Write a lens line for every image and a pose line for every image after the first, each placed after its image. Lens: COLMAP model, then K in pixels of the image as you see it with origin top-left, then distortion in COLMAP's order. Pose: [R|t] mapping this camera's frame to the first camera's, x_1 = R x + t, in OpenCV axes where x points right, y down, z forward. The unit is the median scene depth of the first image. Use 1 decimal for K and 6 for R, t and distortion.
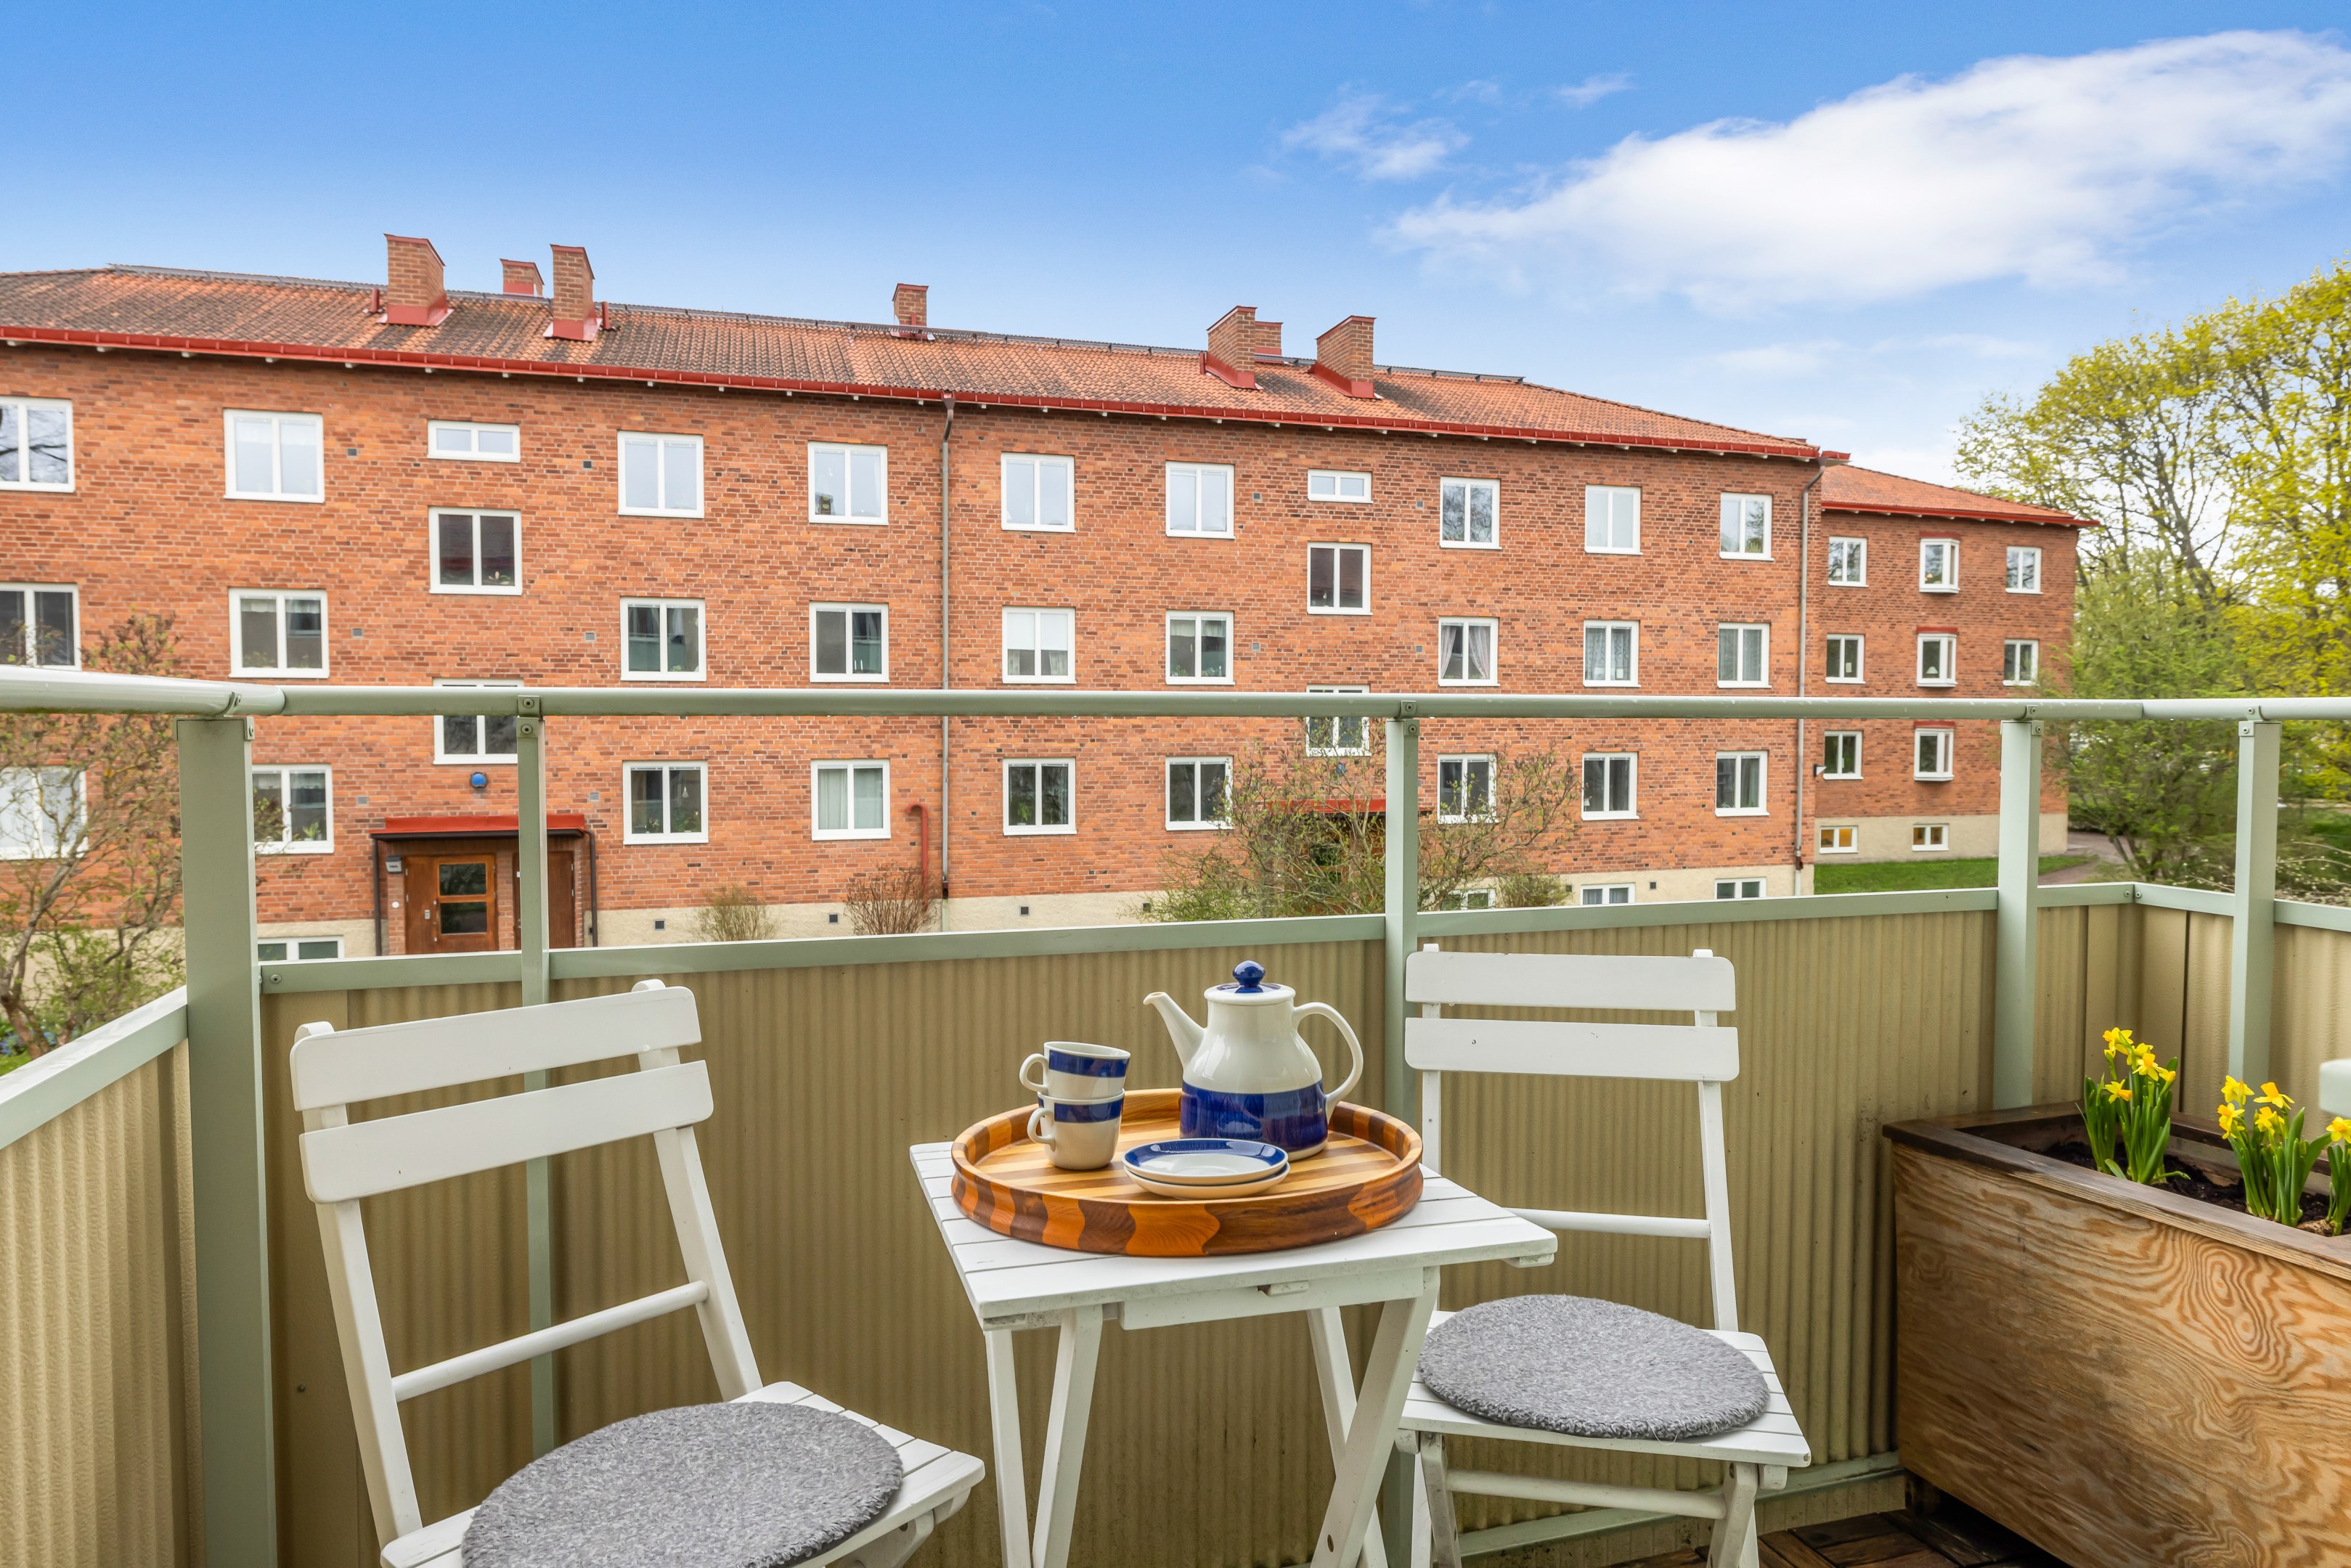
lens RADIAL K [[1395.5, 0, 1183.1], [0, 1395.5, 775.1], [0, 0, 1]] dist [-0.010200, 0.004892]
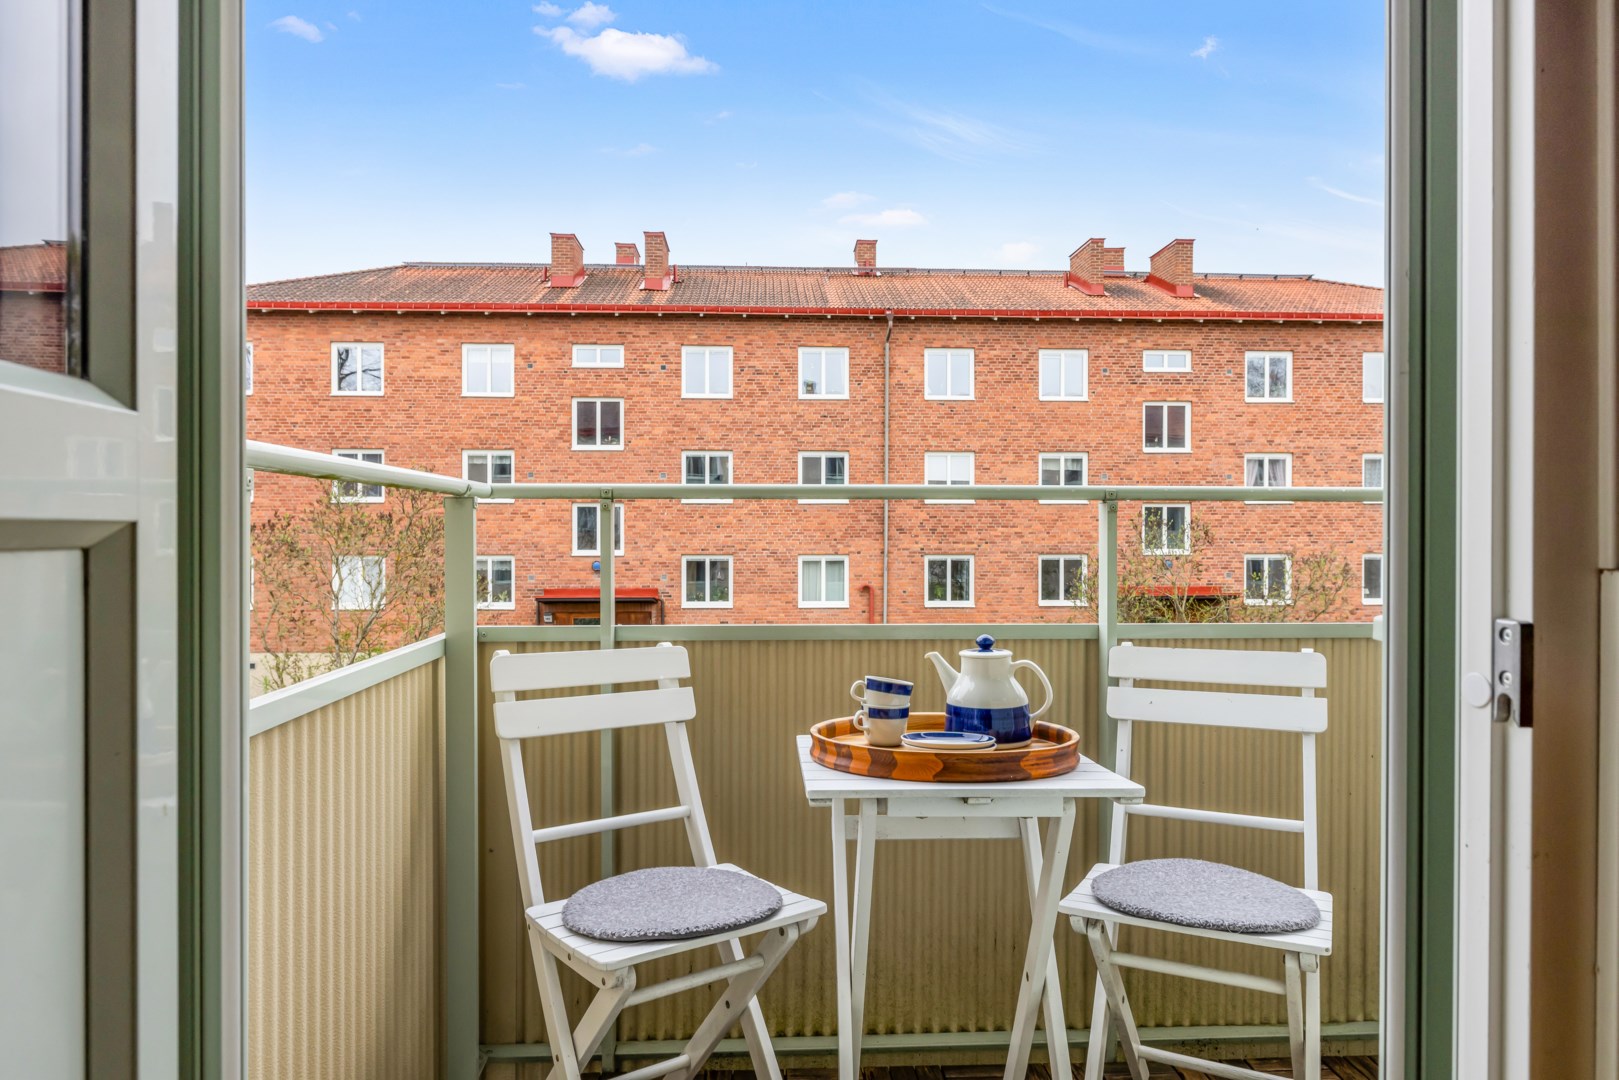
lens RADIAL K [[961.1, 0, 813.5], [0, 961.1, 534.3], [0, 0, 1]] dist [-0.010200, 0.004892]
pose [[0.969360, 0.001202, -0.245641, 0.006215], [-0.009953, 0.999359, -0.034388, 0.002450], [0.245442, 0.035779, 0.968751, -0.009694]]
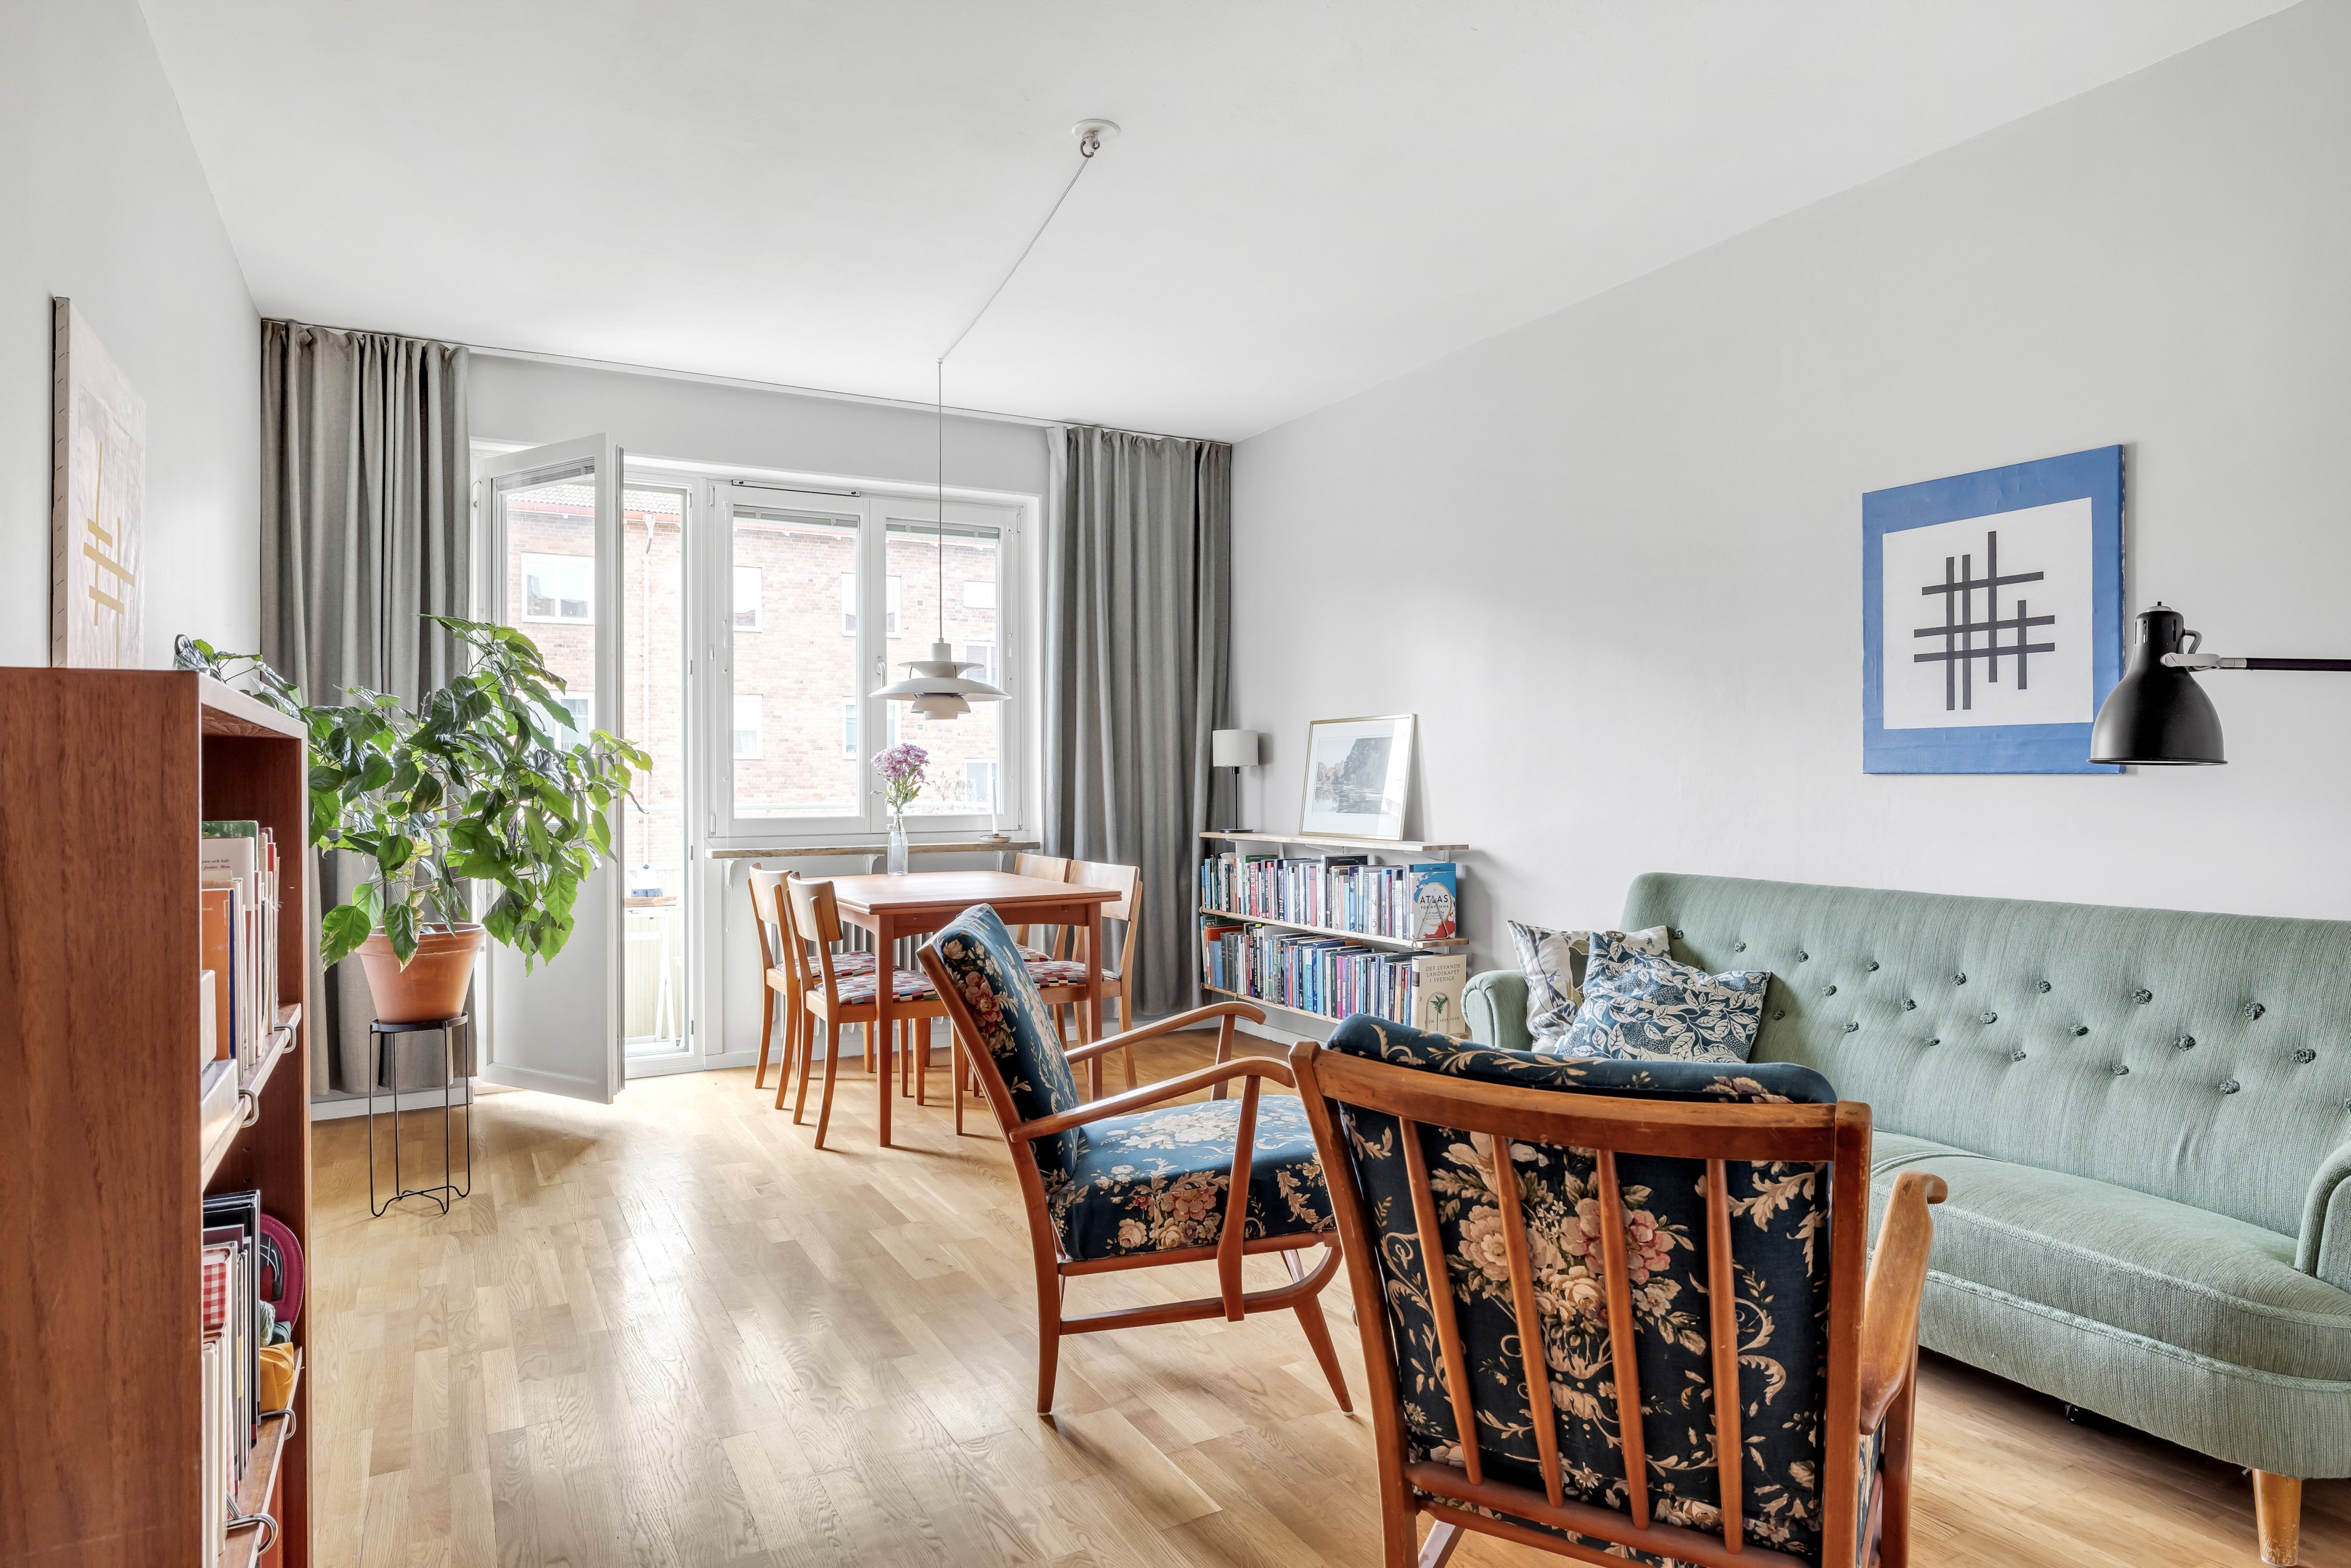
lens RADIAL K [[1360.5, 0, 1182.3], [0, 1360.5, 774.6], [0, 0, 1]] dist [-0.005340, 0.000768]
pose [[0.978228, -0.006730, 0.207425, 0.032207], [0.016939, 0.998729, -0.047480, 0.008228], [-0.206842, 0.049960, 0.977098, -0.203206]]
